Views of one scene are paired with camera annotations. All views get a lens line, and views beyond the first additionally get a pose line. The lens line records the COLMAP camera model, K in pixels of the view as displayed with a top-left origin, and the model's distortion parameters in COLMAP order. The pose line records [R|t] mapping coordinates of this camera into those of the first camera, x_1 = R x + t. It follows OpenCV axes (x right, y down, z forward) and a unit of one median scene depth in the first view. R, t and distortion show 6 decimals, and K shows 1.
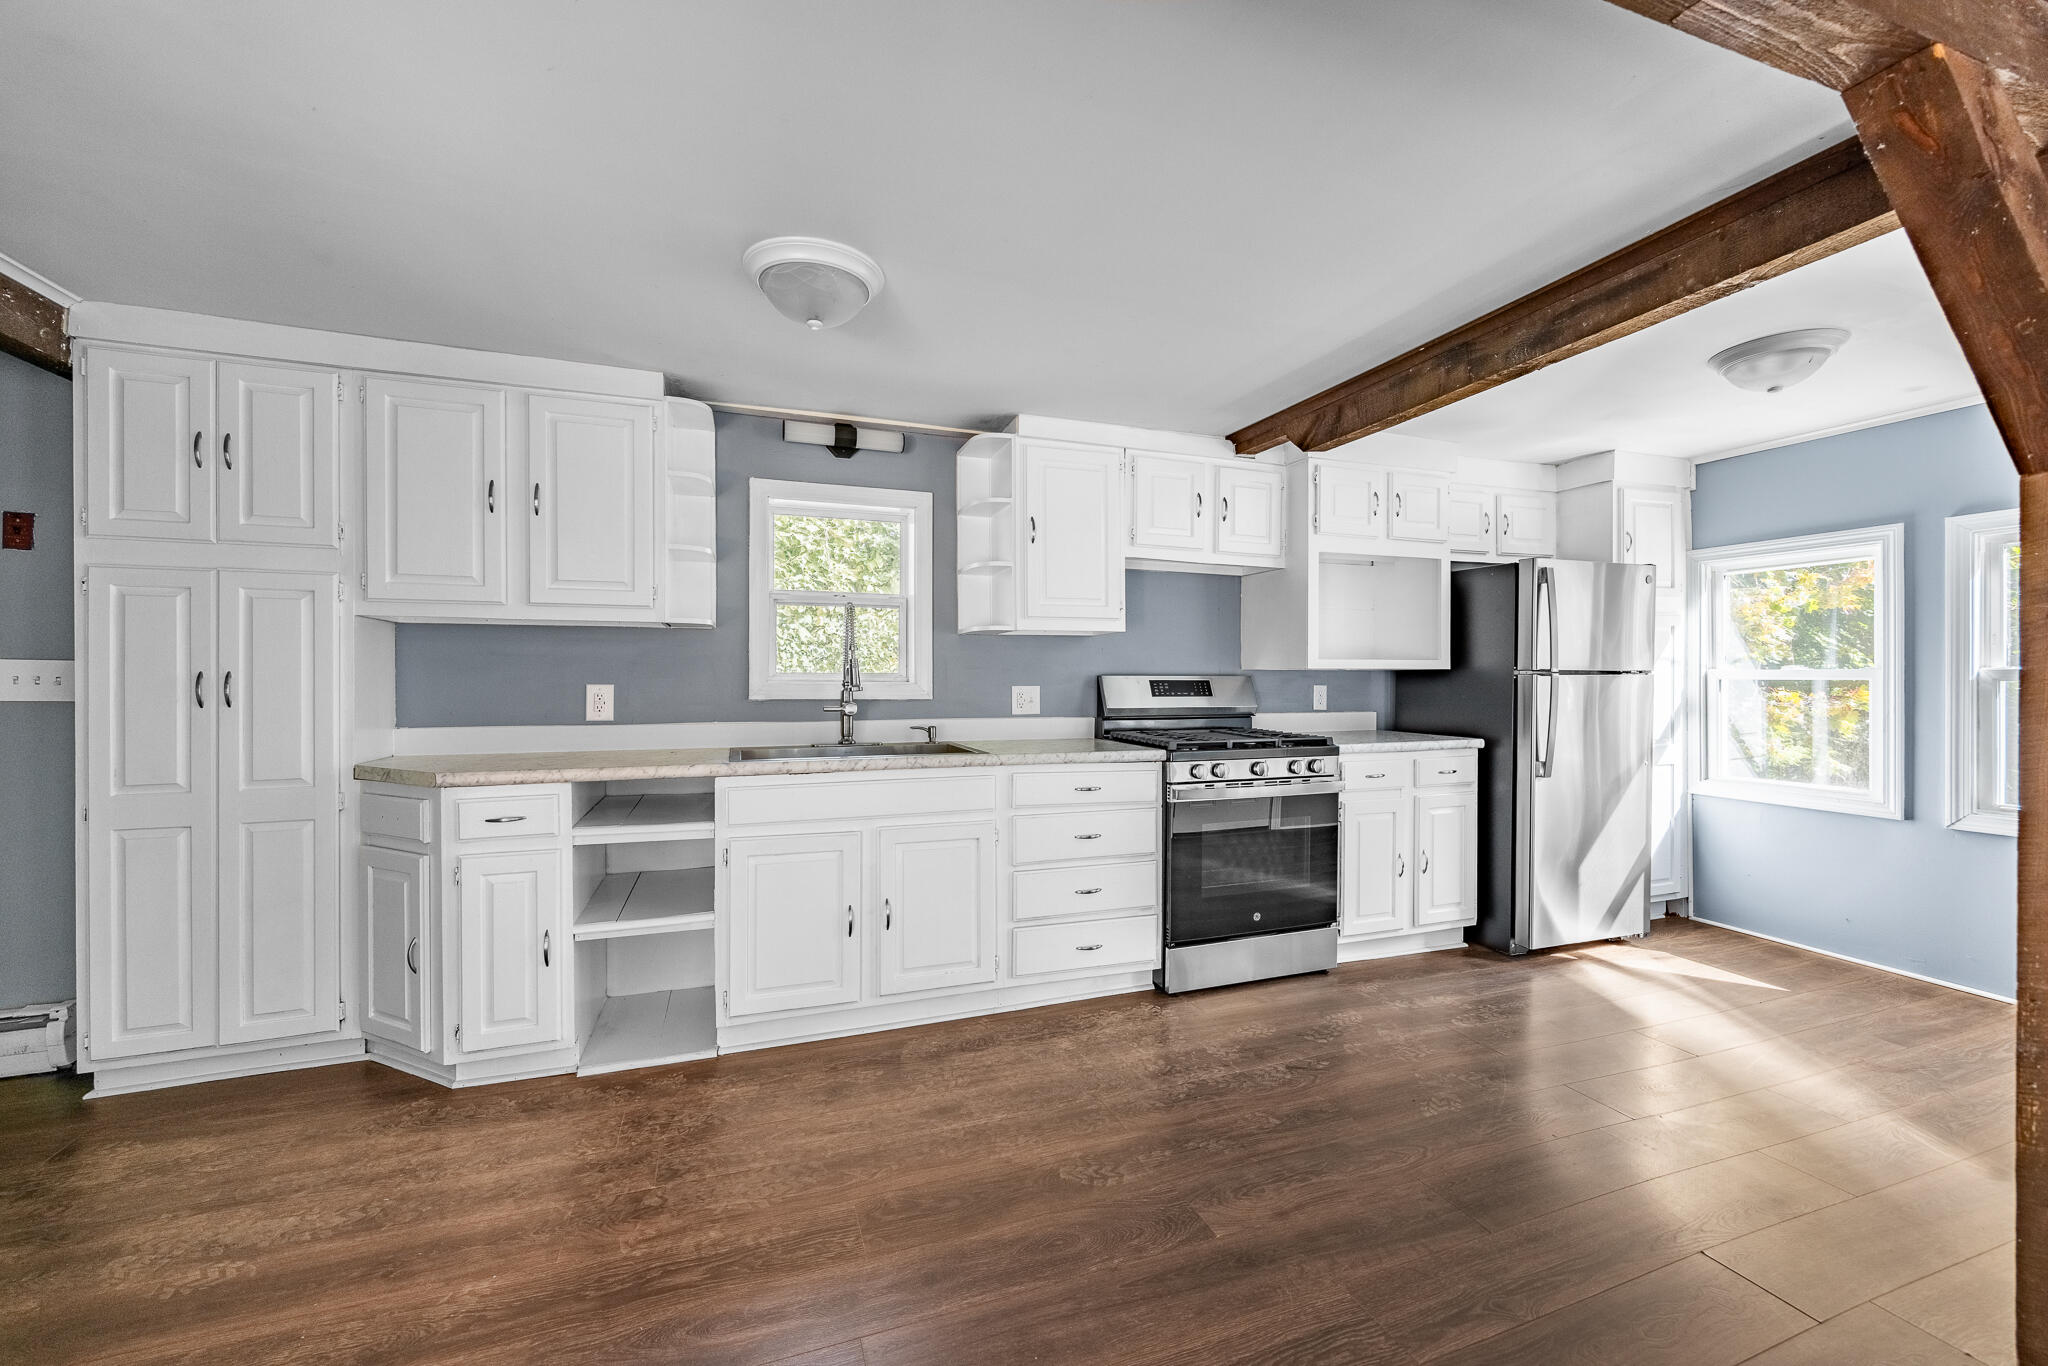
lens RADIAL K [[831.3, 0, 1049.0], [0, 831.3, 681.5], [0, 0, 1]] dist [-0.002237, 0.000010]
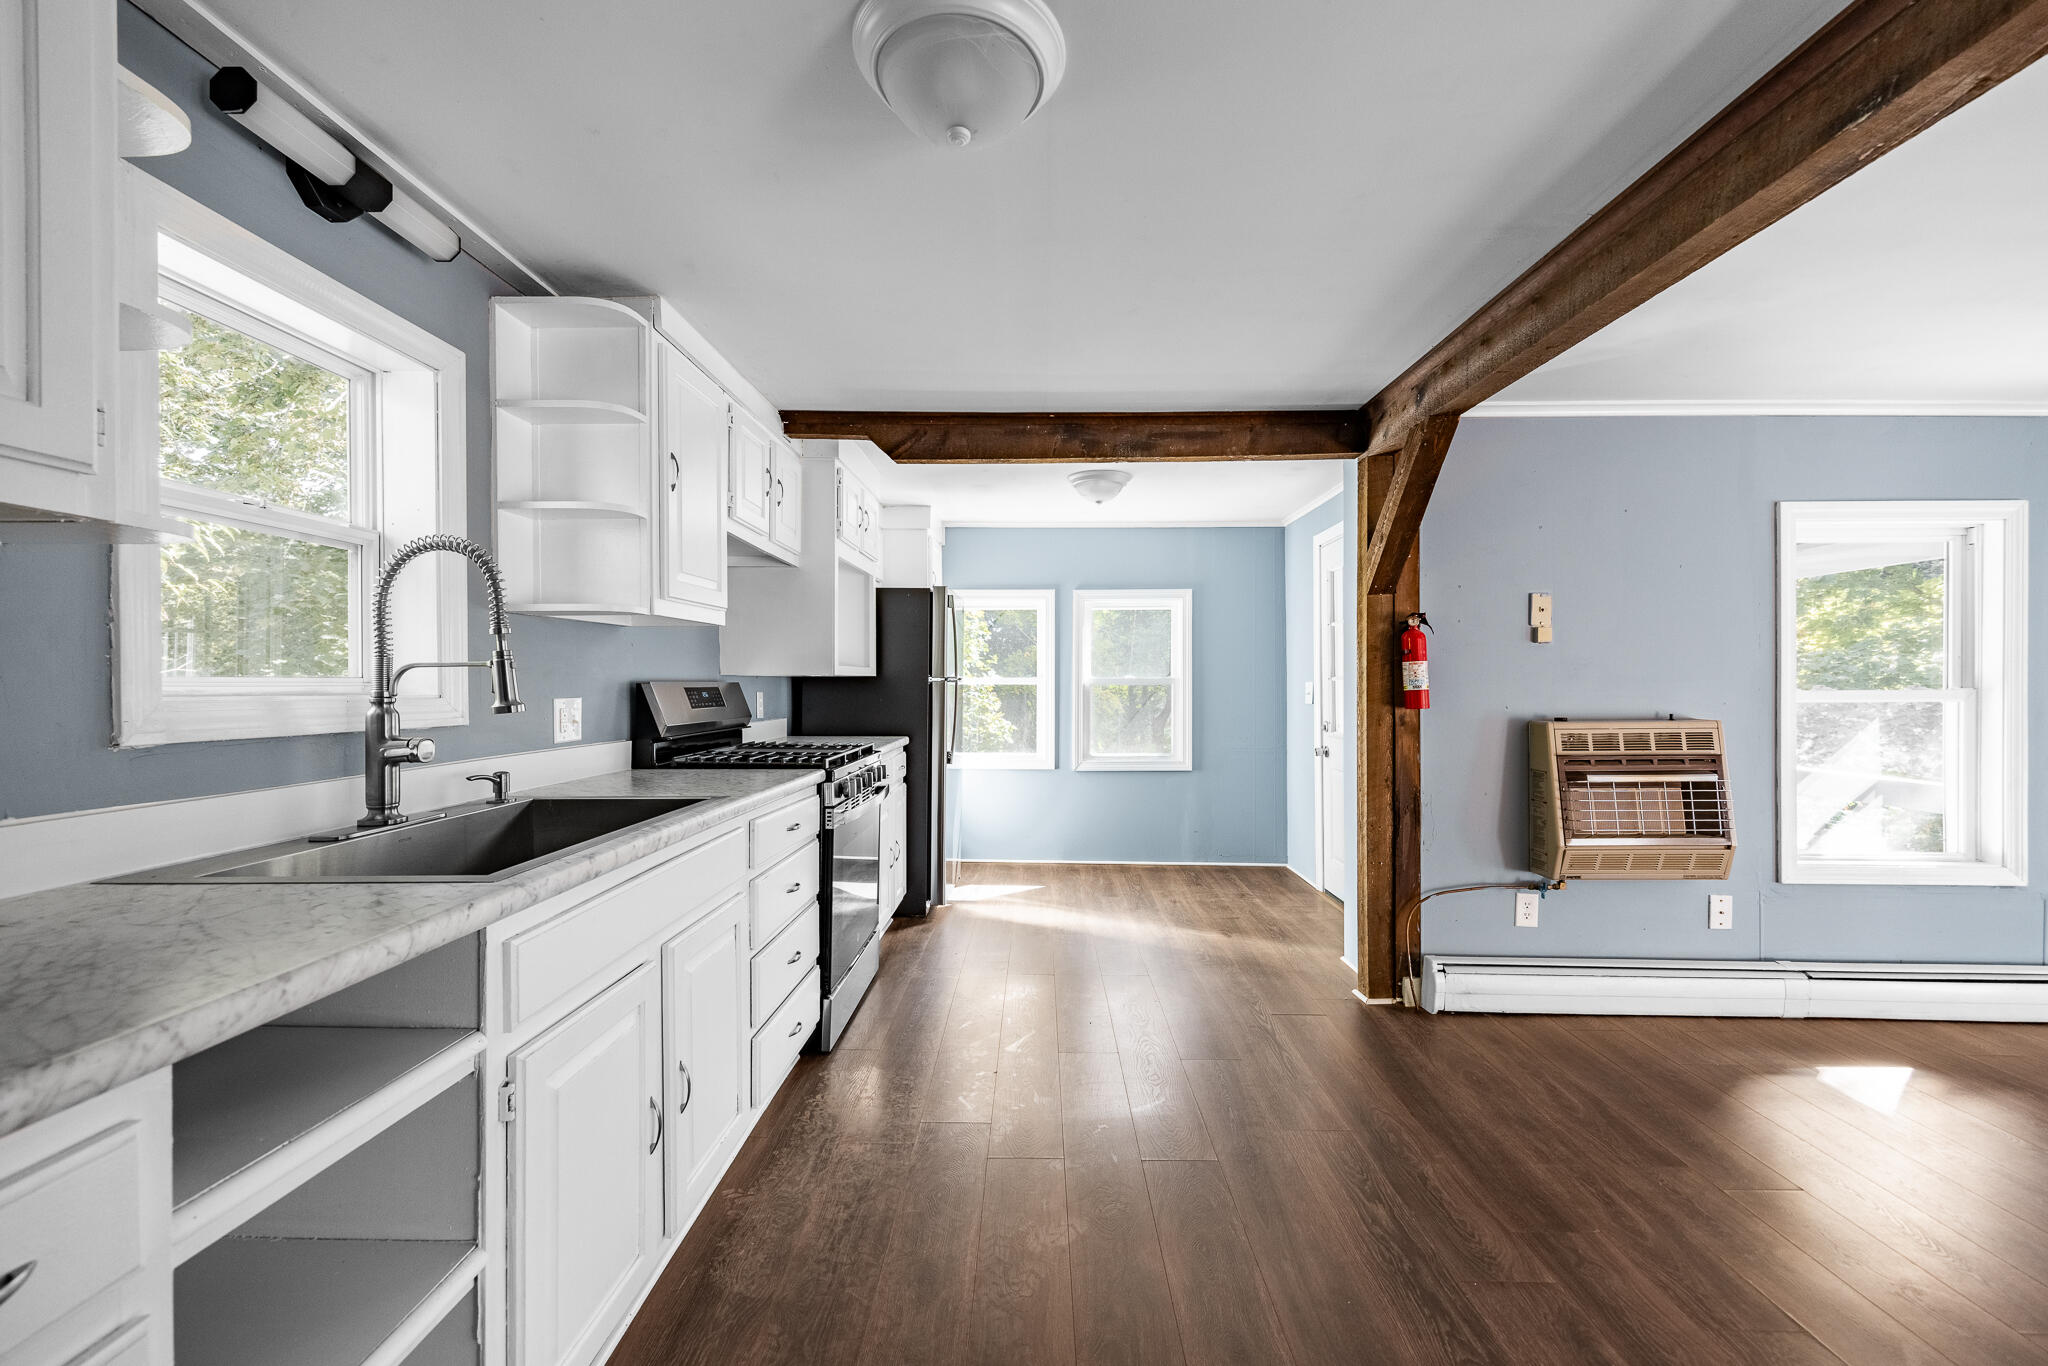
lens RADIAL K [[831.3, 0, 1049.0], [0, 831.3, 681.5], [0, 0, 1]] dist [-0.002237, 0.000010]
pose [[0.343135, 0.000293, 0.939286, -0.531226], [0.004320, 0.999989, -0.001891, -0.005052], [-0.939276, 0.004707, 0.343130, 0.443417]]
